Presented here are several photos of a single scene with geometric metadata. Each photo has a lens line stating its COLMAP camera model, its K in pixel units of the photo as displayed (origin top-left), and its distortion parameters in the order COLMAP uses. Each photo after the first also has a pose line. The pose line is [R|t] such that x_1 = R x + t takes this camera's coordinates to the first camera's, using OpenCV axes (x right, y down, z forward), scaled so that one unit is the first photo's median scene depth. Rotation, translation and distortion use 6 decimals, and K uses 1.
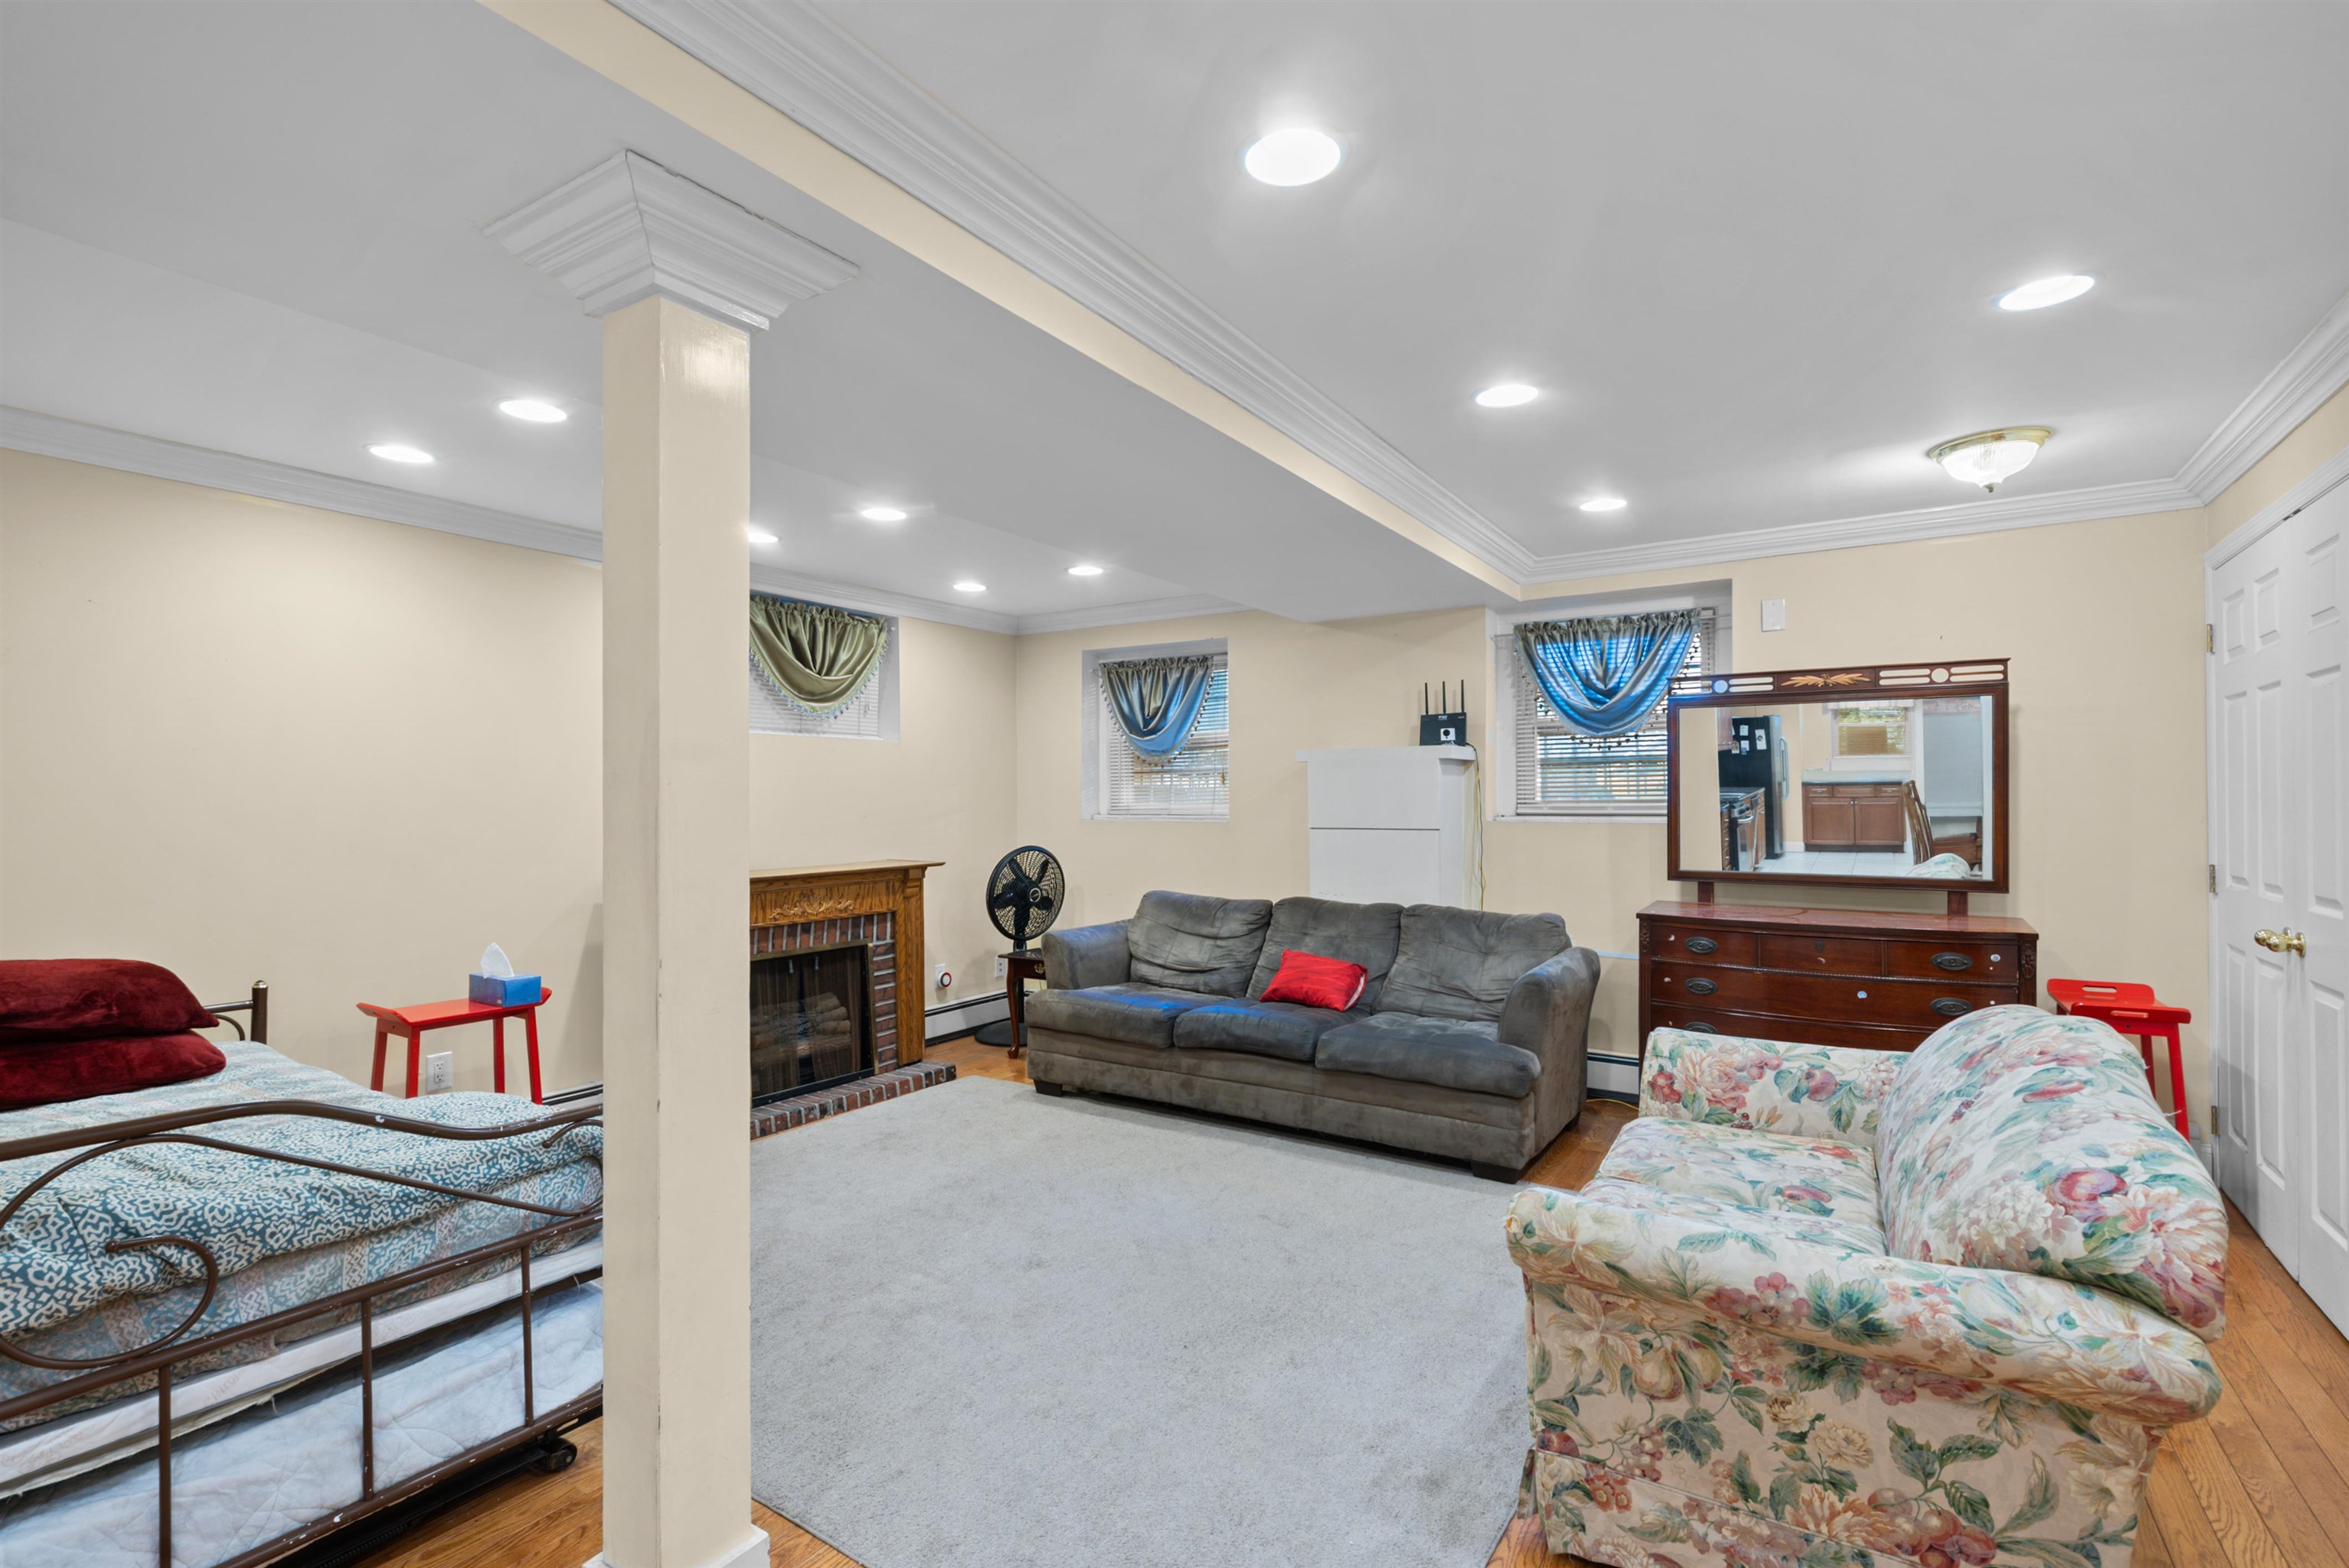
lens RADIAL K [[1062.8, 0, 1120.4], [0, 1062.8, 796.5], [0, 0, 1]] dist [-0.009205, 0.001541]
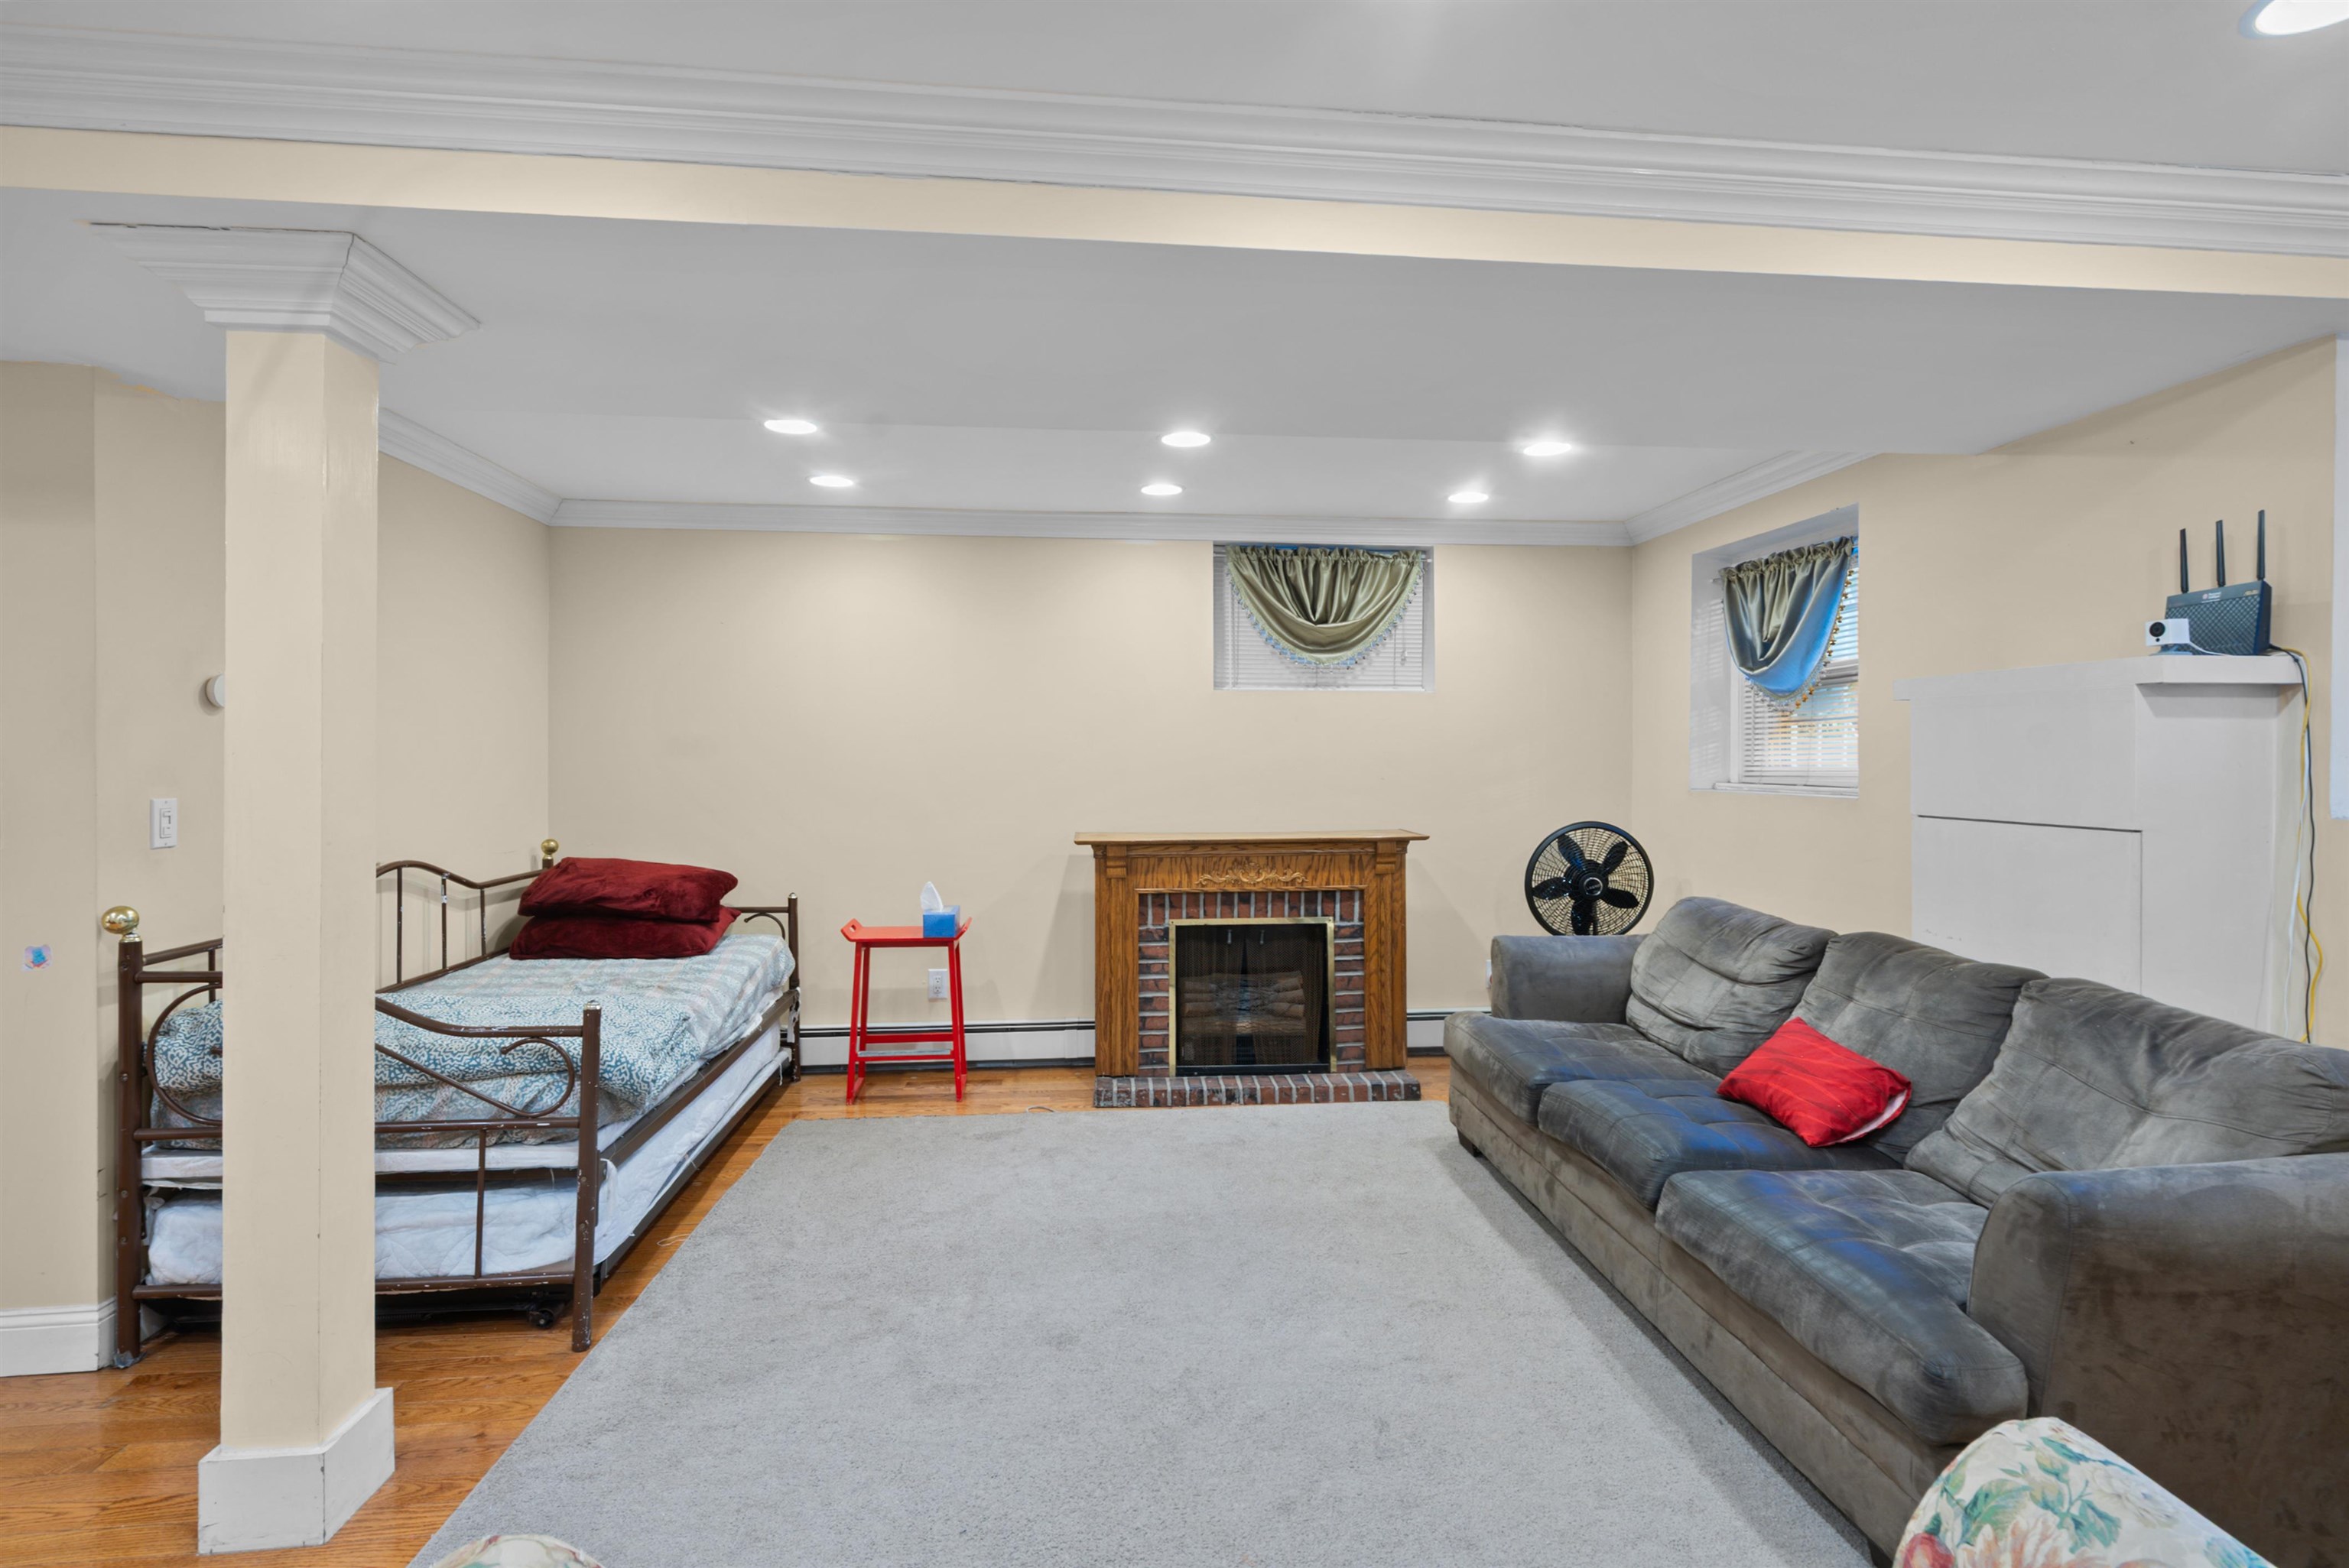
lens RADIAL K [[1062.8, 0, 1167.3], [0, 1062.8, 762.1], [0, 0, 1]] dist [-0.009205, 0.001541]
pose [[0.651207, 0.008271, -0.758855, 0.349279], [-0.000494, 0.999945, 0.010475, -0.004793], [0.758900, -0.006447, 0.651175, 0.324715]]
